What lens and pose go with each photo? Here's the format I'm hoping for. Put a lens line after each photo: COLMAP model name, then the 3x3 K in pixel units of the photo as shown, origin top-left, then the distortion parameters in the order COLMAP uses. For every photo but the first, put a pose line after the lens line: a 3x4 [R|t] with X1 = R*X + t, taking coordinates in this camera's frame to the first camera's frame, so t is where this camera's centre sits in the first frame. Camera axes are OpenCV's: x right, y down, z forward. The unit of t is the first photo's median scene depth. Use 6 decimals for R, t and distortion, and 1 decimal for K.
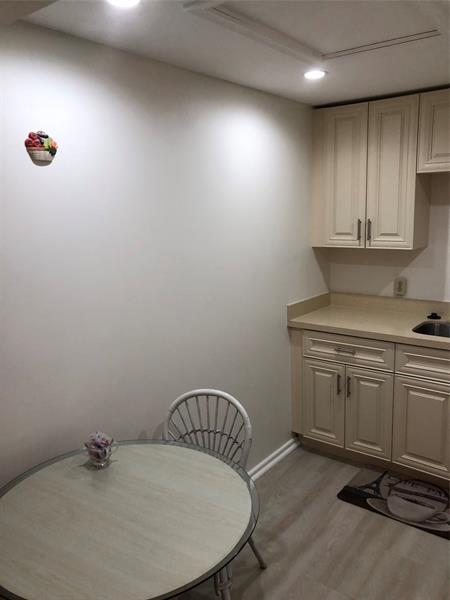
lens RADIAL K [[489.4, 0, 223.6], [0, 489.4, 296.1], [0, 0, 1]] dist [-0.003963, -0.001338]
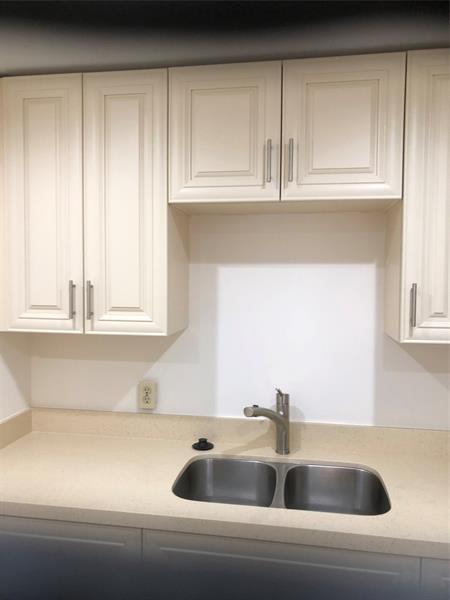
lens RADIAL K [[489.4, 0, 223.6], [0, 489.4, 296.1], [0, 0, 1]] dist [-0.003963, -0.001338]
pose [[0.874975, 0.017294, 0.483859, 0.161523], [0.056247, 0.988964, -0.137061, -0.056022], [-0.480890, 0.147141, 0.864347, 0.449357]]
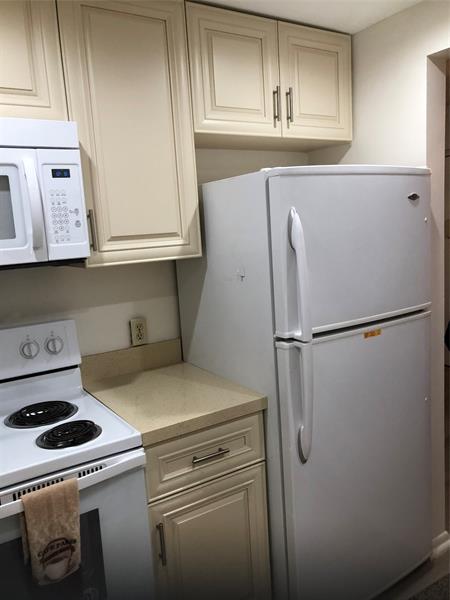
lens RADIAL K [[497.7, 0, 225.5], [0, 497.7, 274.2], [0, 0, 1]] dist [-0.006577, -0.003006]
pose [[0.328037, -0.118795, 0.937166, -0.184621], [0.195550, 0.979113, 0.055664, -0.095774], [-0.924203, 0.165003, 0.344415, 0.714505]]
